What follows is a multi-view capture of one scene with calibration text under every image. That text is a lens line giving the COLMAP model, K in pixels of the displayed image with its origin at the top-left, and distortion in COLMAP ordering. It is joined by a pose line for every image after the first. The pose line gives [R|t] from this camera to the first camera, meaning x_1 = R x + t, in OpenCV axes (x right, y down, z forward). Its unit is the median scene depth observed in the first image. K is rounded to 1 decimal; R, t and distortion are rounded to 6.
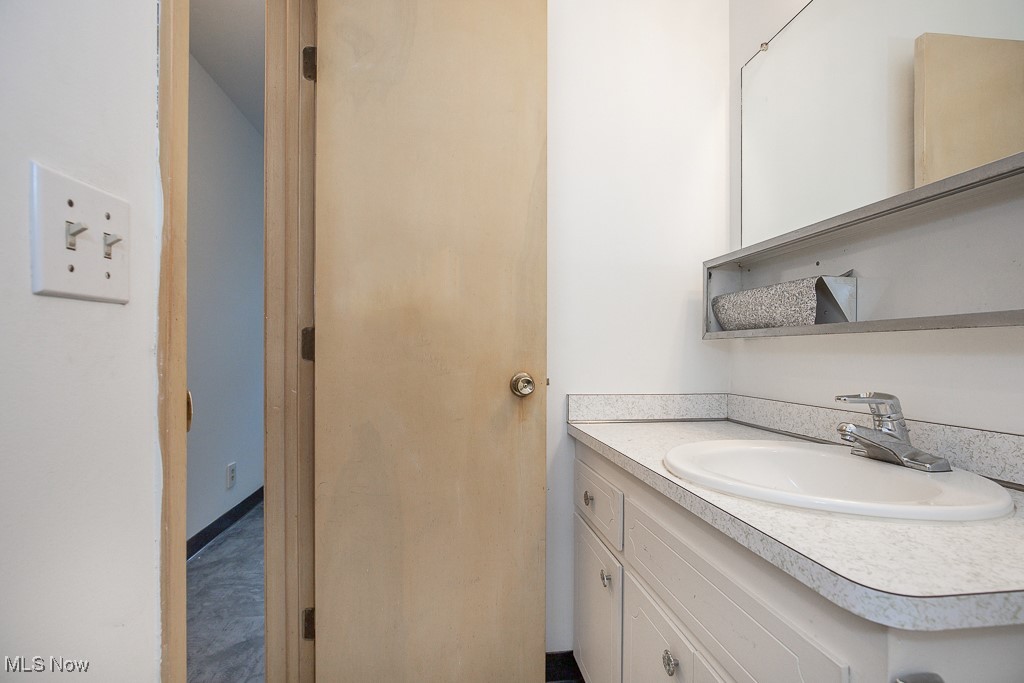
lens RADIAL K [[468.9, 0, 509.1], [0, 468.9, 349.6], [0, 0, 1]] dist [-0.014831, 0.001532]
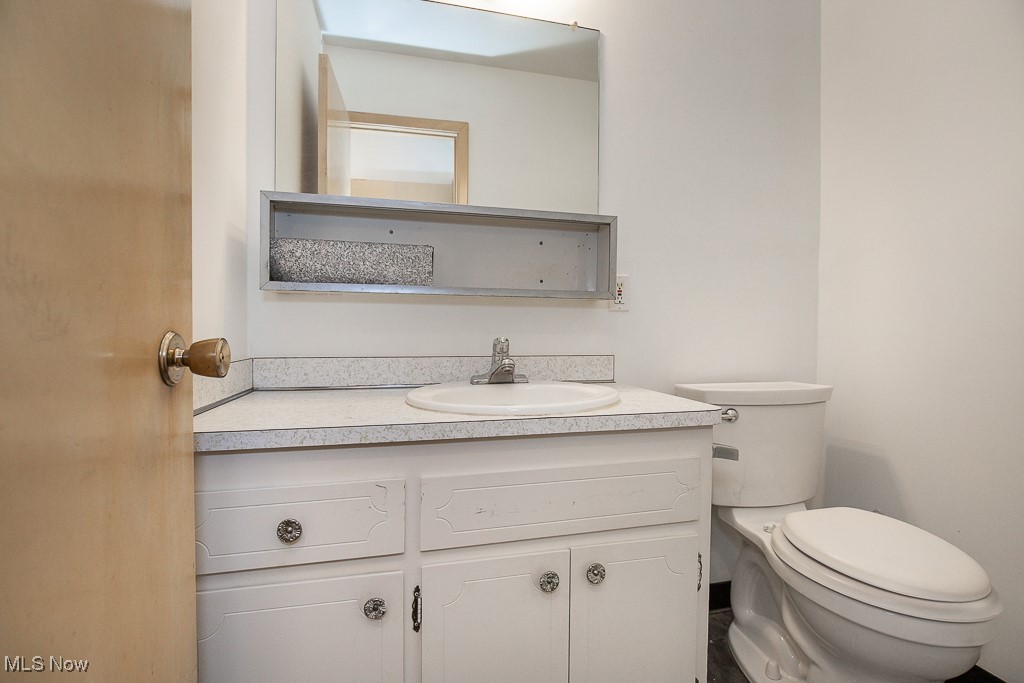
lens RADIAL K [[468.9, 0, 510.8], [0, 468.9, 336.7], [0, 0, 1]] dist [-0.014831, 0.001532]
pose [[-0.101356, -0.016983, 0.994705, -0.492813], [-0.014147, 0.999778, 0.015628, 0.047377], [-0.994750, -0.012488, -0.101574, 0.798270]]
